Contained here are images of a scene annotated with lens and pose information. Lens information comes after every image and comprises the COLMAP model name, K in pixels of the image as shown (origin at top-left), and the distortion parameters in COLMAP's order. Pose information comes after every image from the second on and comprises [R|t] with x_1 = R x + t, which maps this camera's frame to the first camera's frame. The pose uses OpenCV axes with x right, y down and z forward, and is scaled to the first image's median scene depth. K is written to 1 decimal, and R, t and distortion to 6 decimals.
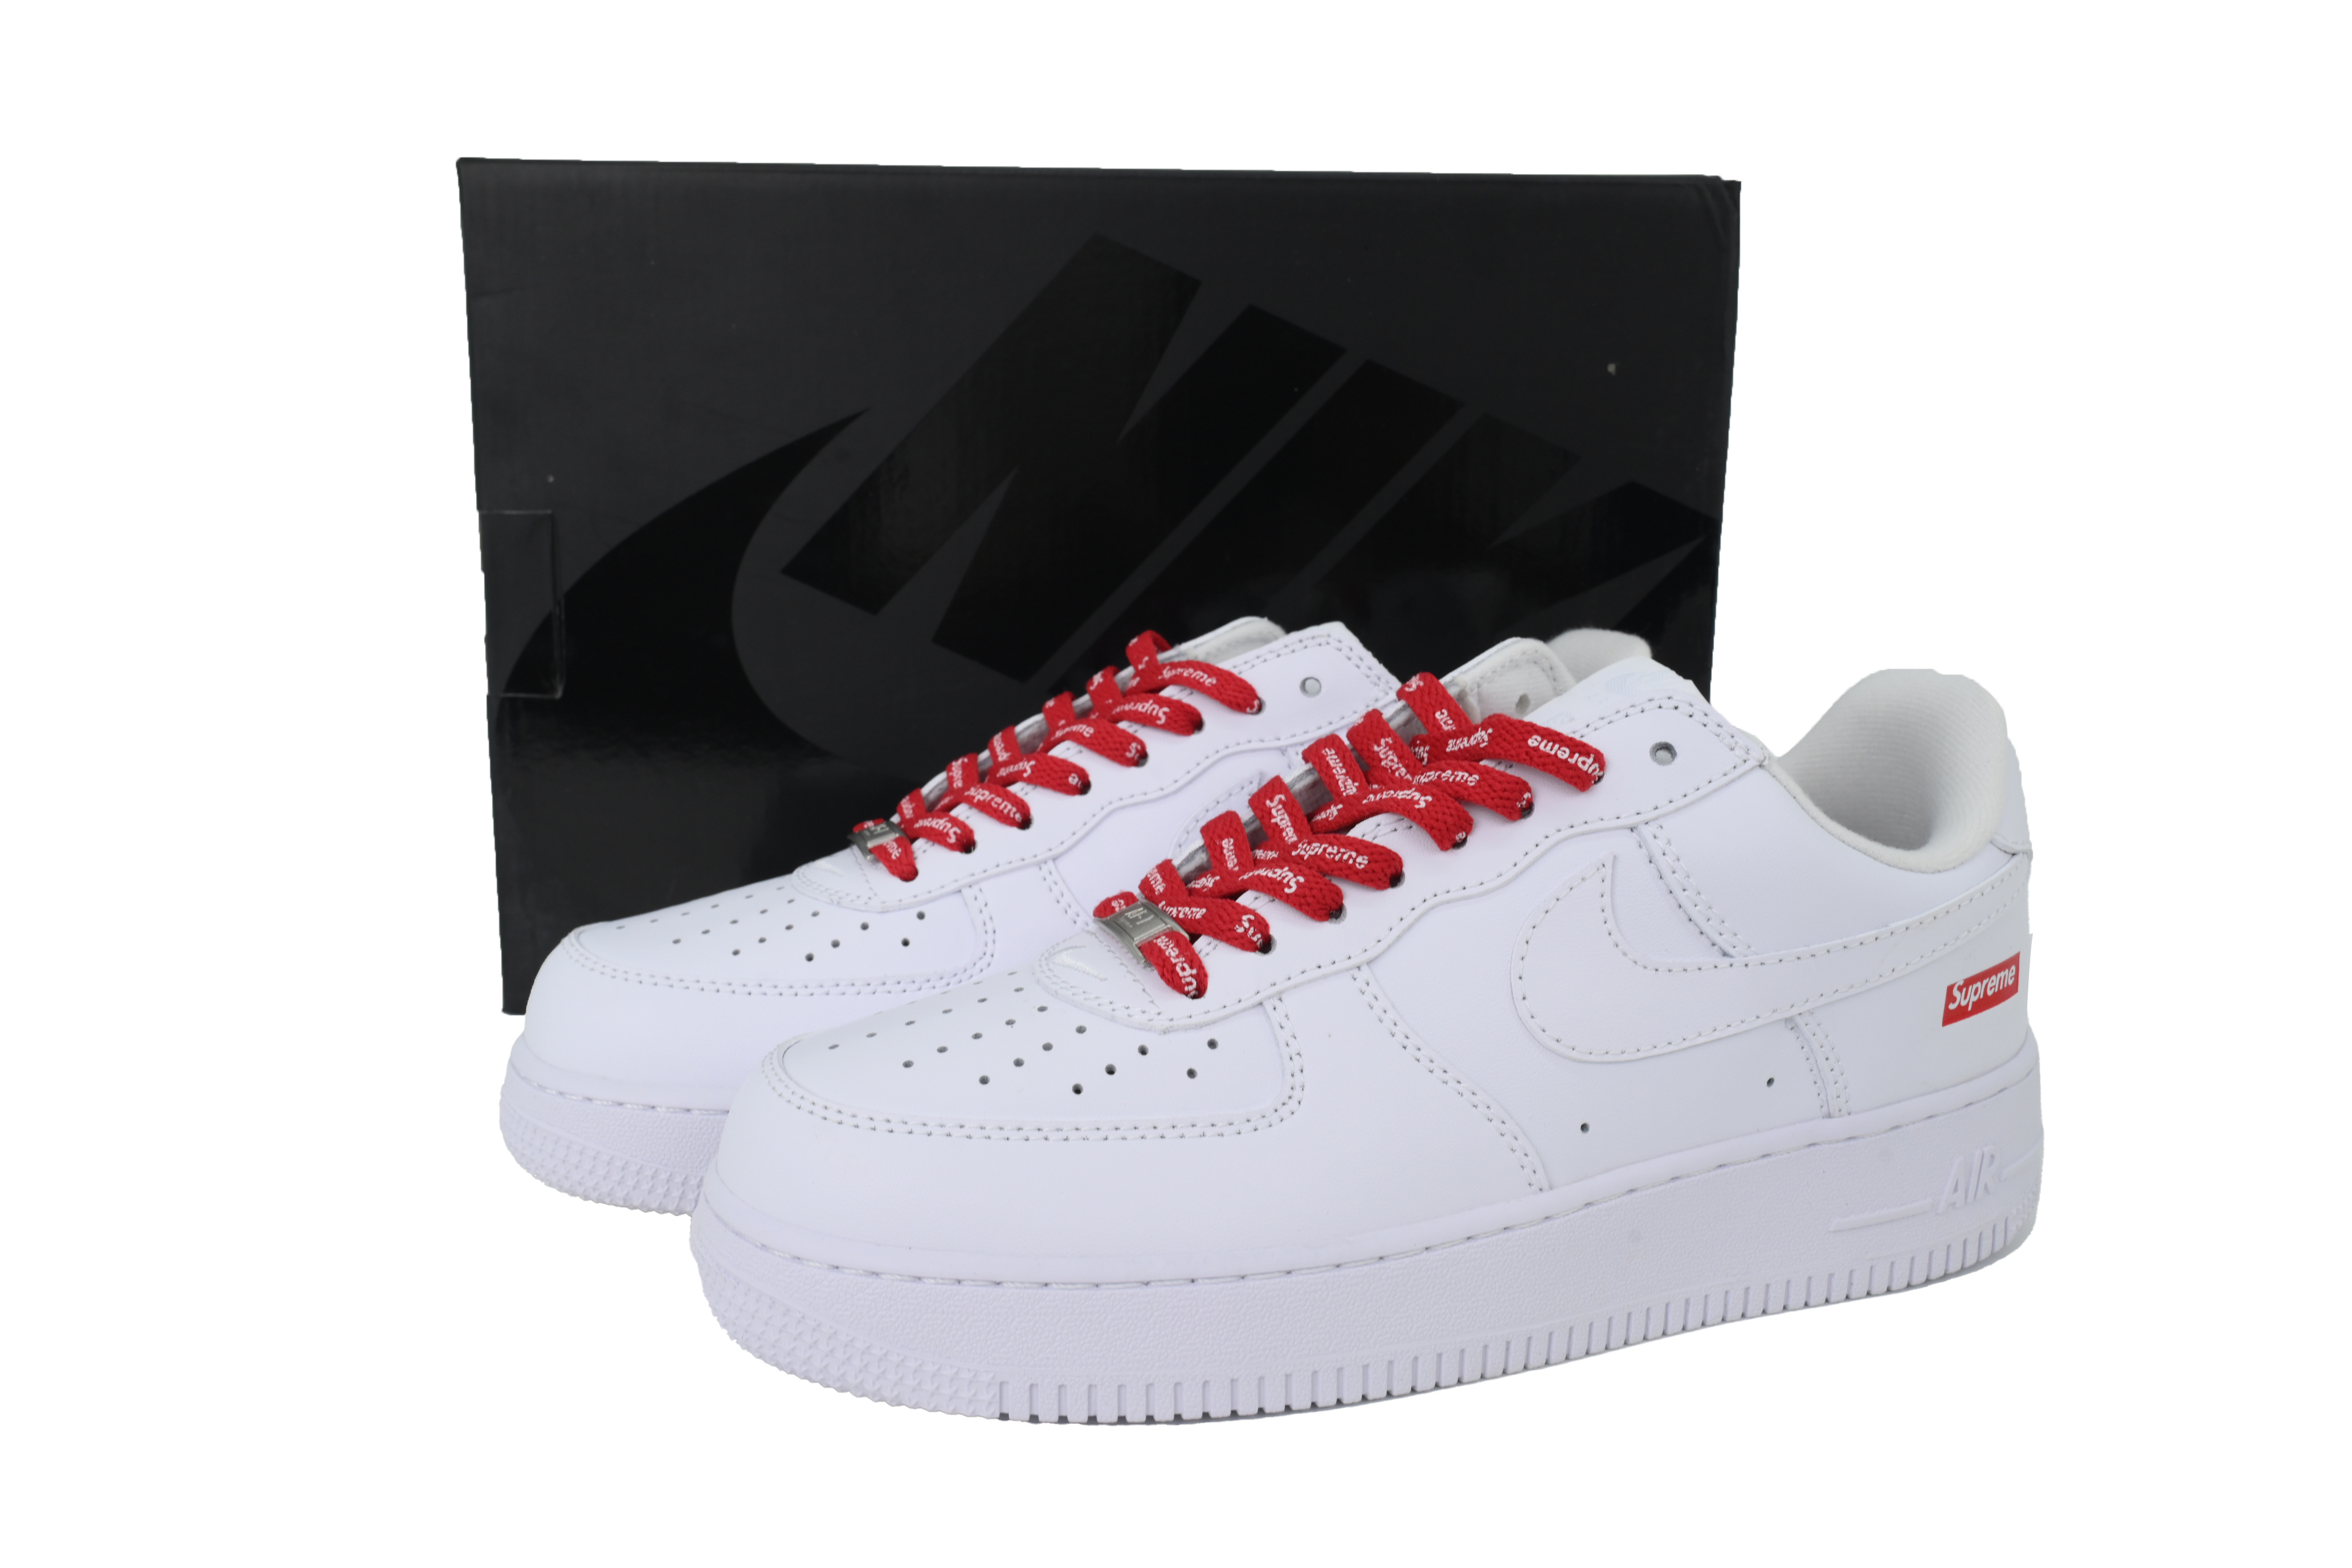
lens RADIAL K [[1962.3, 0, 1176.0], [0, 1962.3, 784.0], [0, 0, 1]] dist [0.007305, 0.000551]
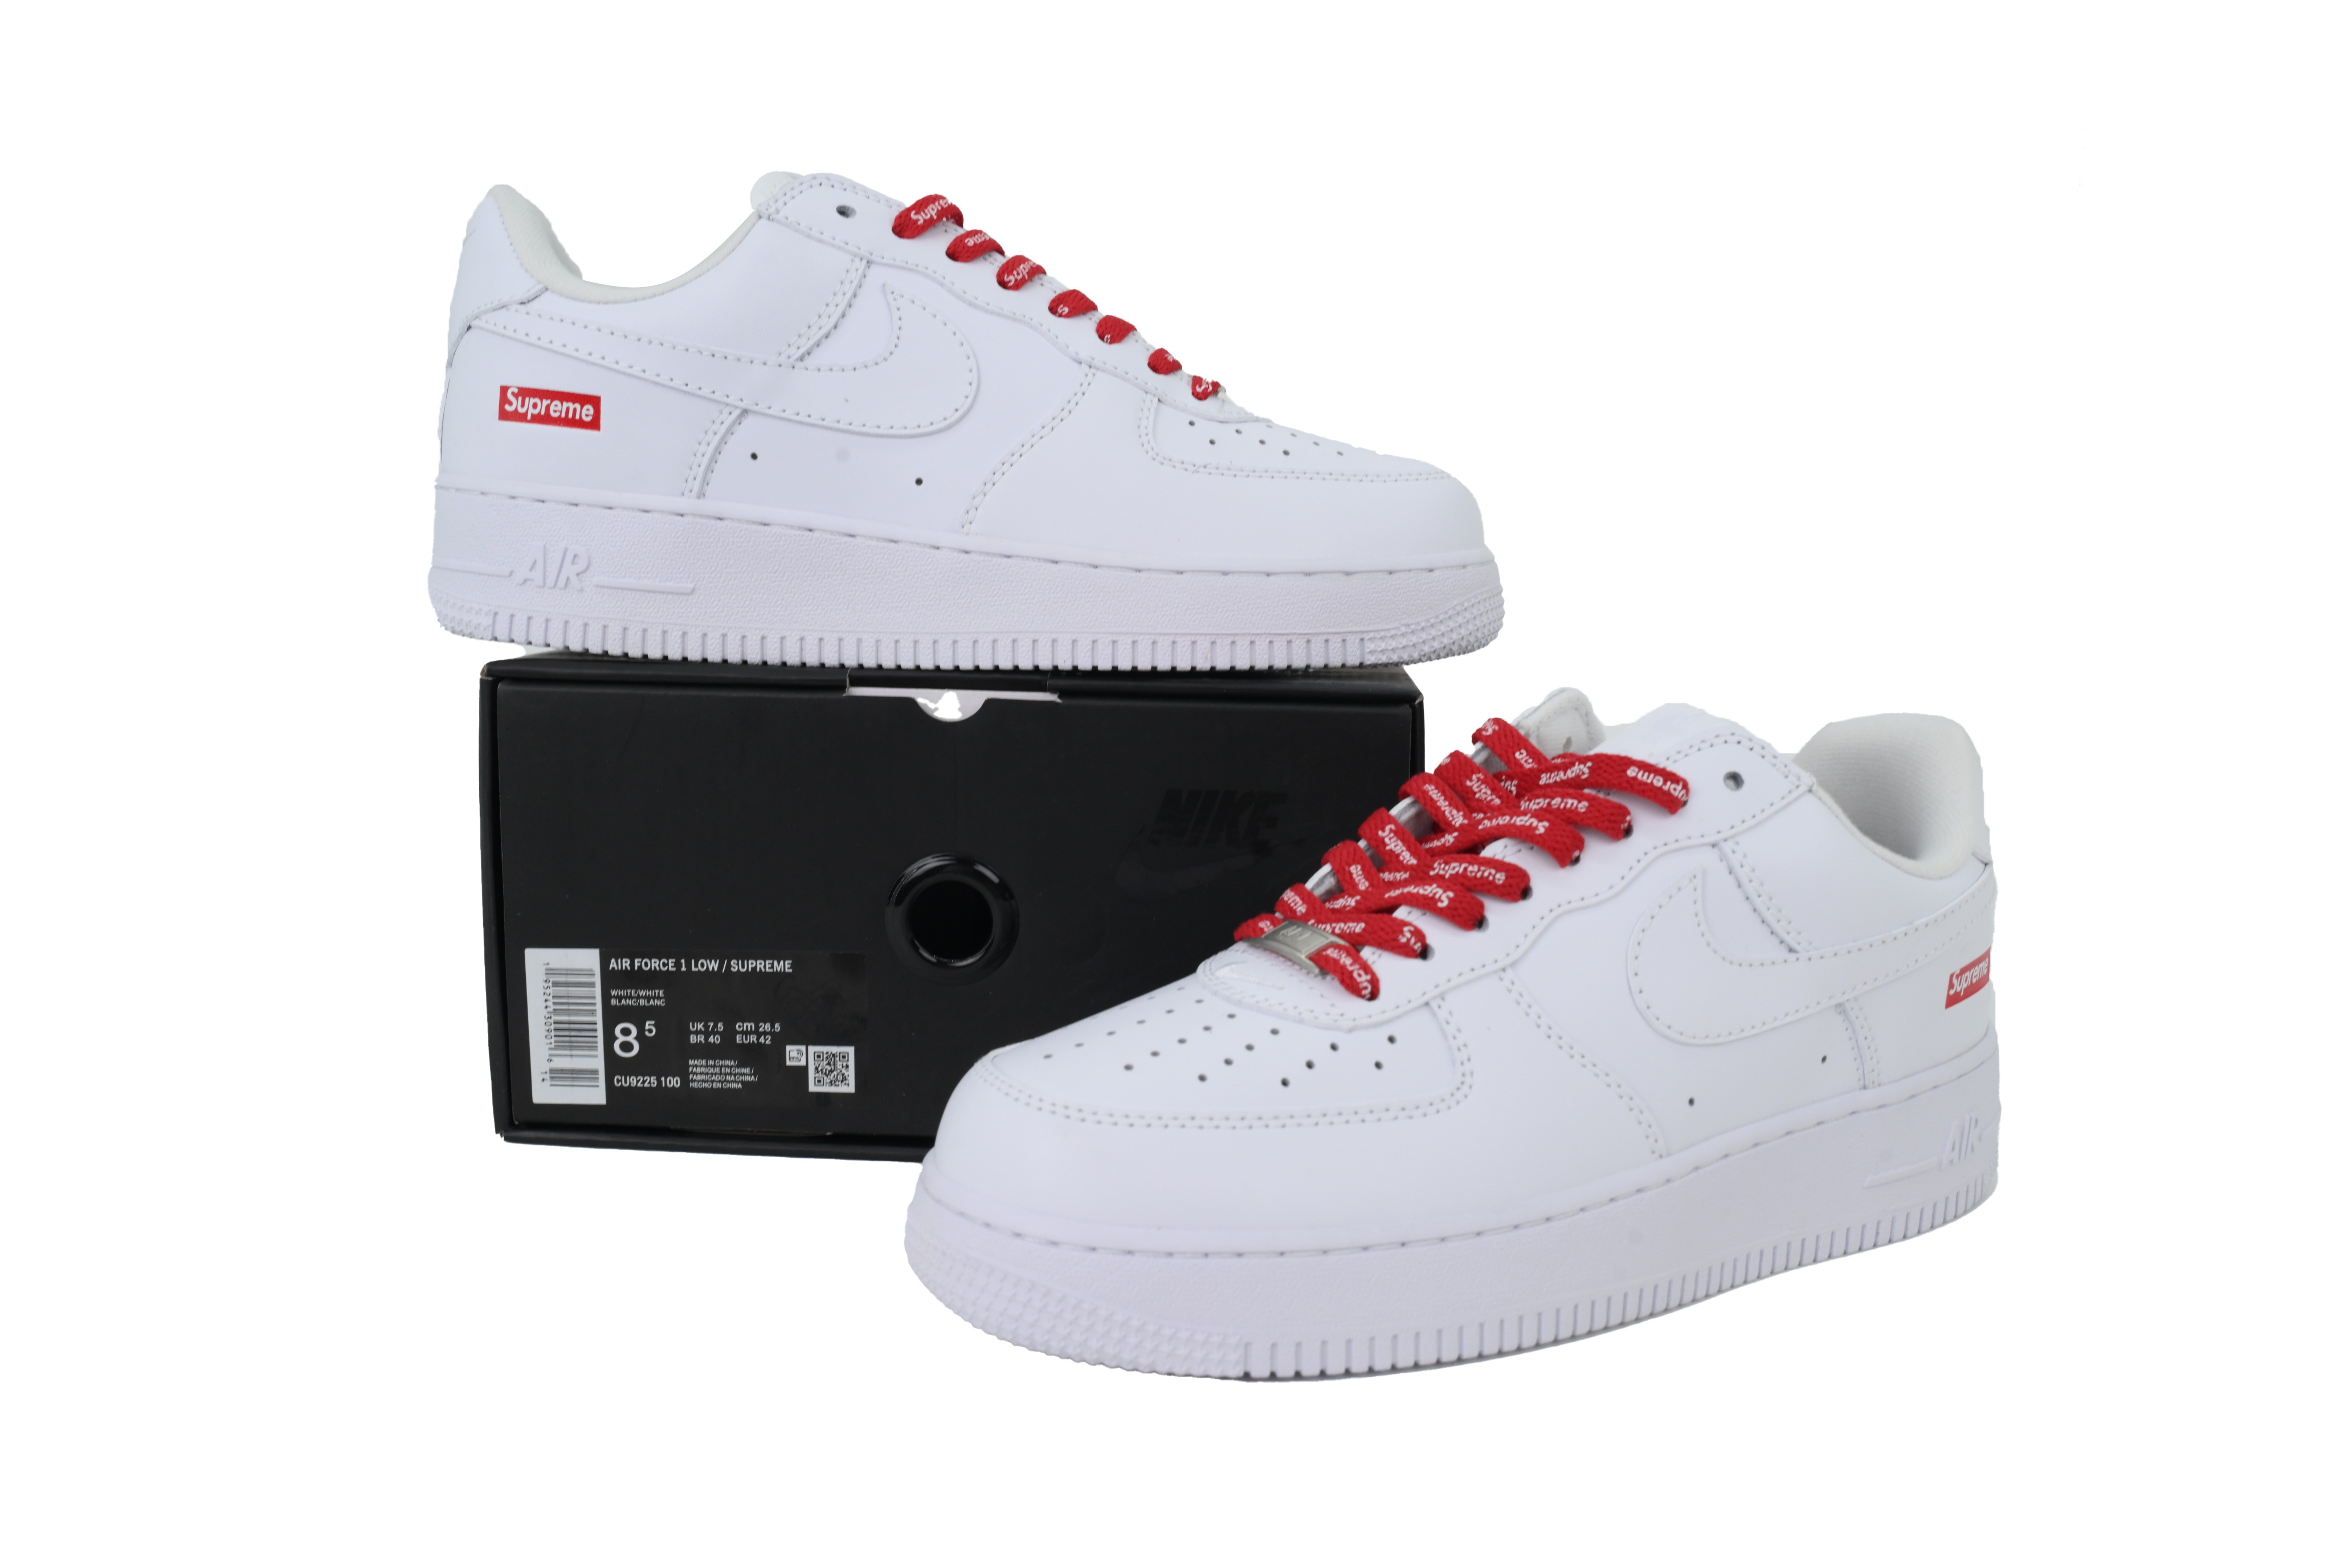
lens RADIAL K [[1962.3, 0, 1176.0], [0, 1962.3, 784.0], [0, 0, 1]] dist [0.007305, 0.000551]
pose [[0.985293, -0.014612, 0.170248, -0.285450], [0.021507, 0.999018, -0.038726, 0.024955], [-0.169516, 0.041818, 0.984640, -0.101847]]
